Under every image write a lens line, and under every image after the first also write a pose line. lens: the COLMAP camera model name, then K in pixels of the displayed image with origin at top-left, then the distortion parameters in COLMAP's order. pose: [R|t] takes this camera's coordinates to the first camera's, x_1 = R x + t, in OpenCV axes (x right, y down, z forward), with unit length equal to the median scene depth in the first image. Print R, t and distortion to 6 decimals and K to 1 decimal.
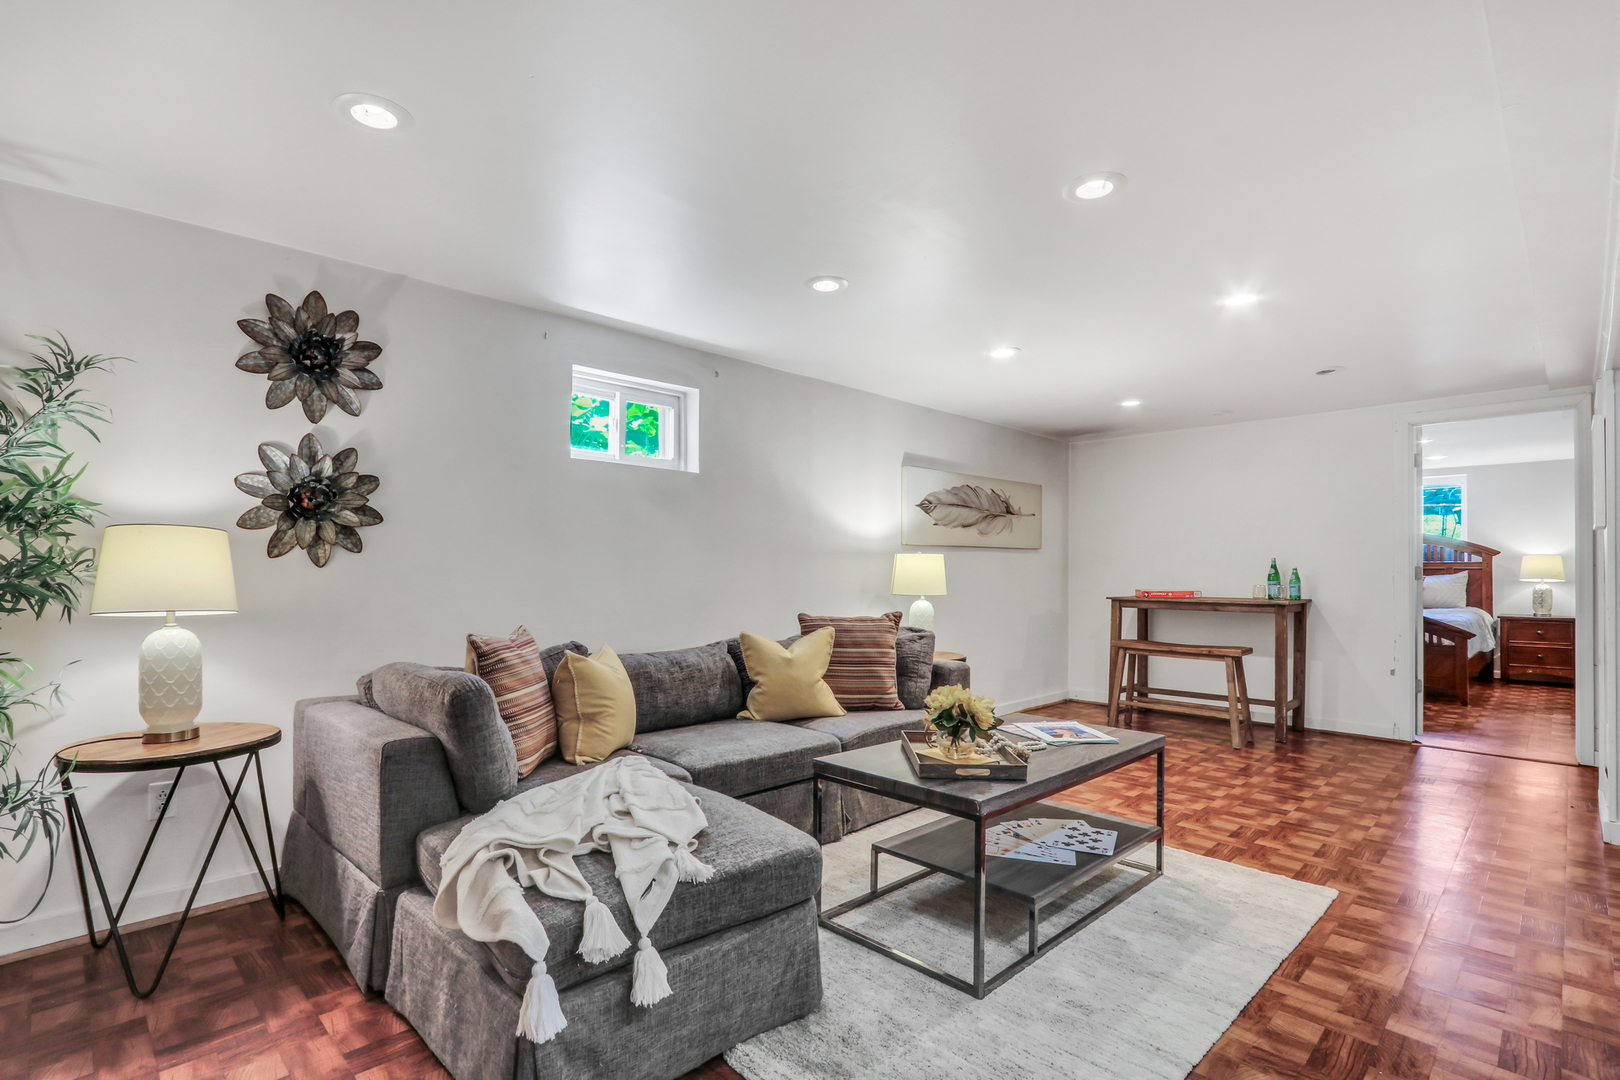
lens RADIAL K [[764.8, 0, 781.5], [0, 764.8, 557.8], [0, 0, 1]] dist [-0.019558, 0.000673]
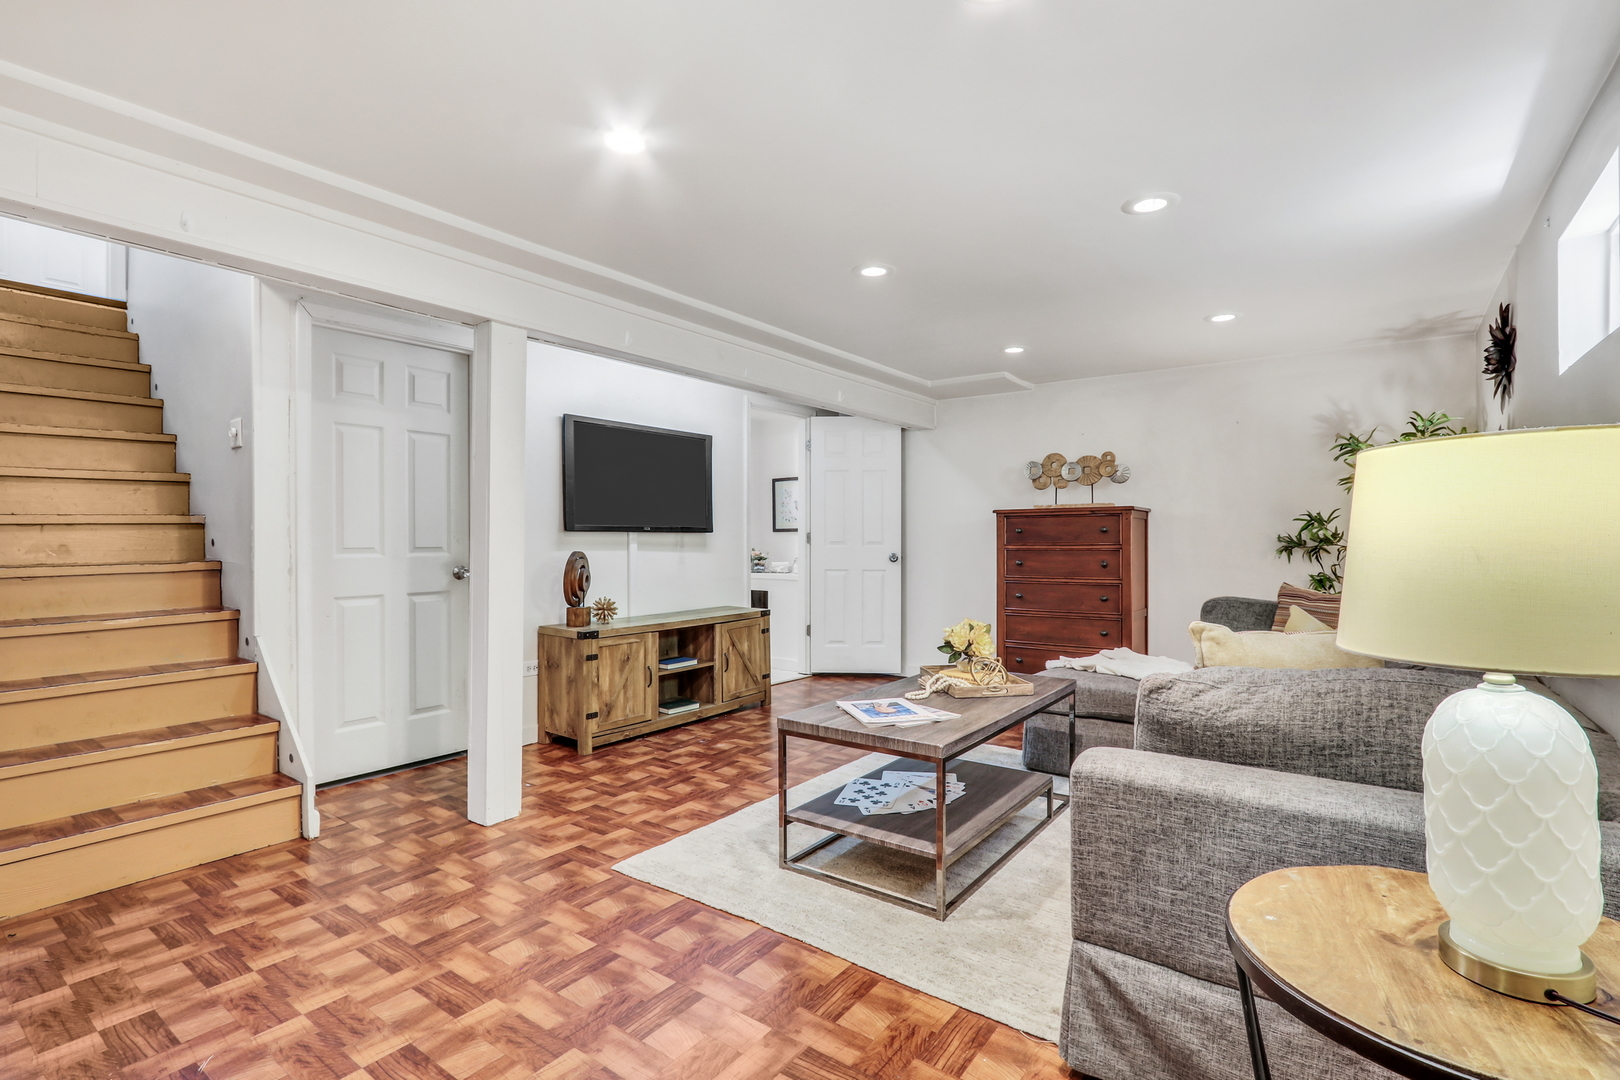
lens RADIAL K [[764.8, 0, 813.2], [0, 764.8, 536.0], [0, 0, 1]] dist [-0.019558, 0.000673]
pose [[-0.981548, -0.007721, -0.191058, 0.752226], [-0.003995, 0.999794, -0.019880, 0.041756], [0.191172, -0.018749, -0.981377, 2.245469]]
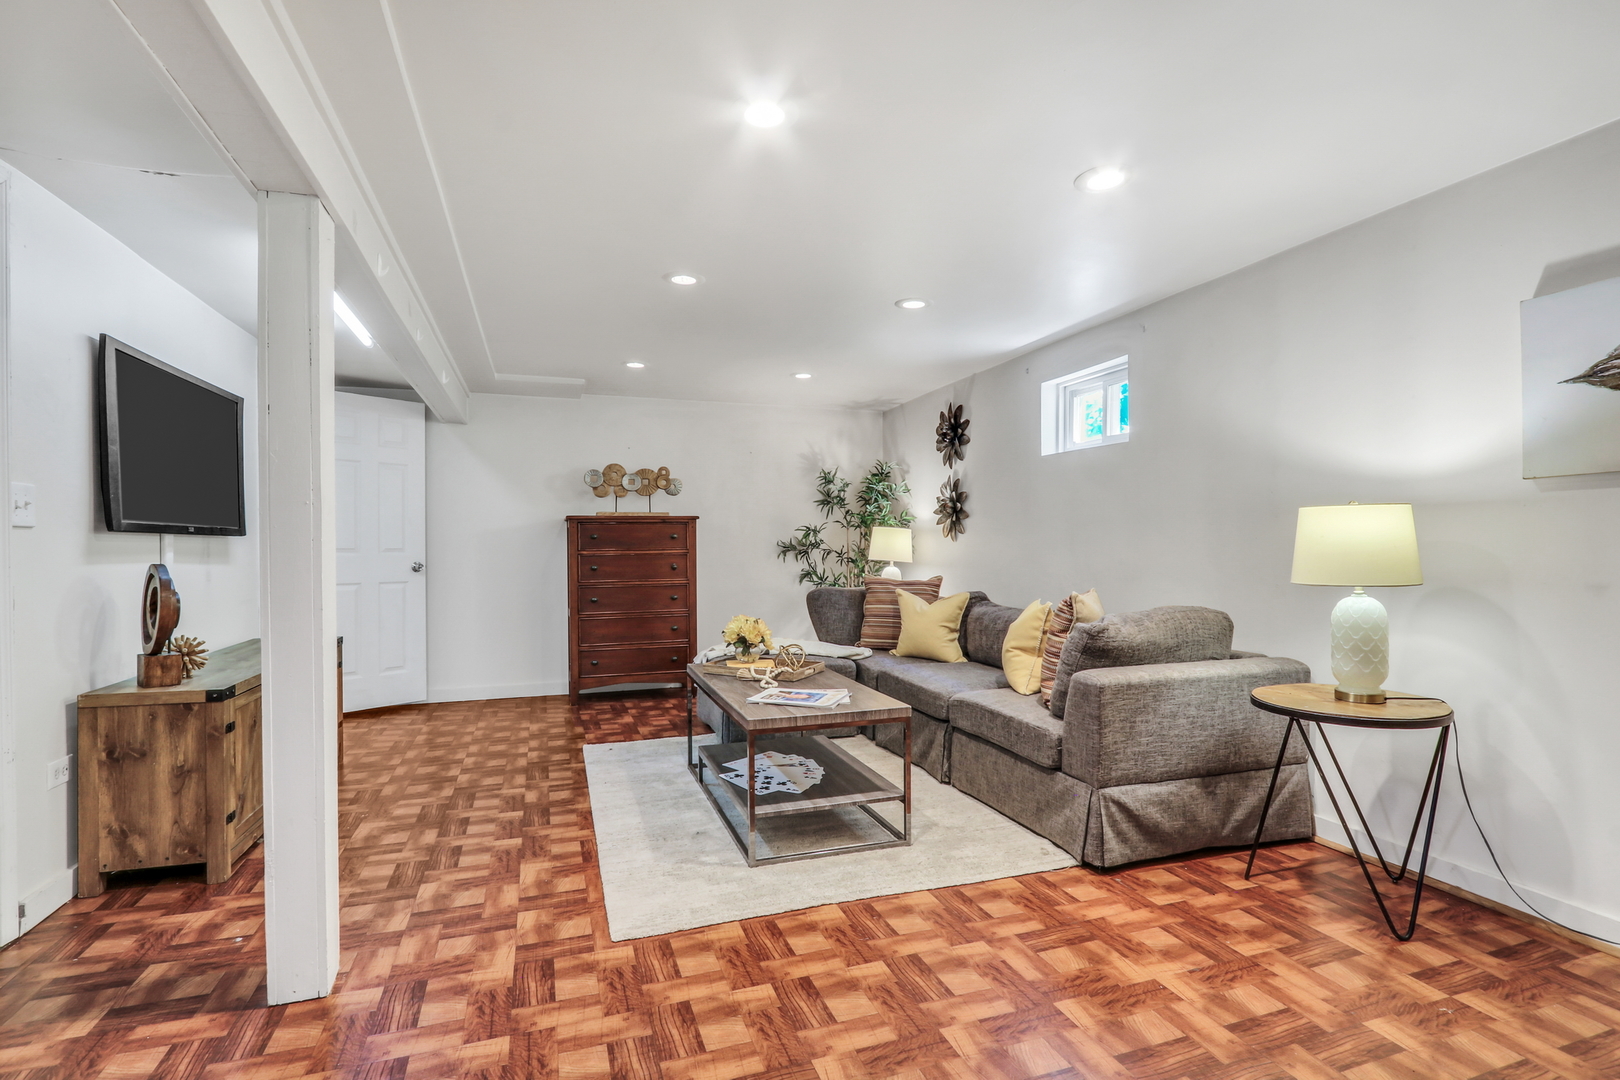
lens RADIAL K [[764.8, 0, 809.1], [0, 764.8, 543.9], [0, 0, 1]] dist [-0.019558, 0.000673]
pose [[-0.406852, -0.006338, -0.913472, 1.551934], [0.014983, 0.999795, -0.013610, 0.042272], [0.913371, -0.019223, -0.406674, 1.700073]]
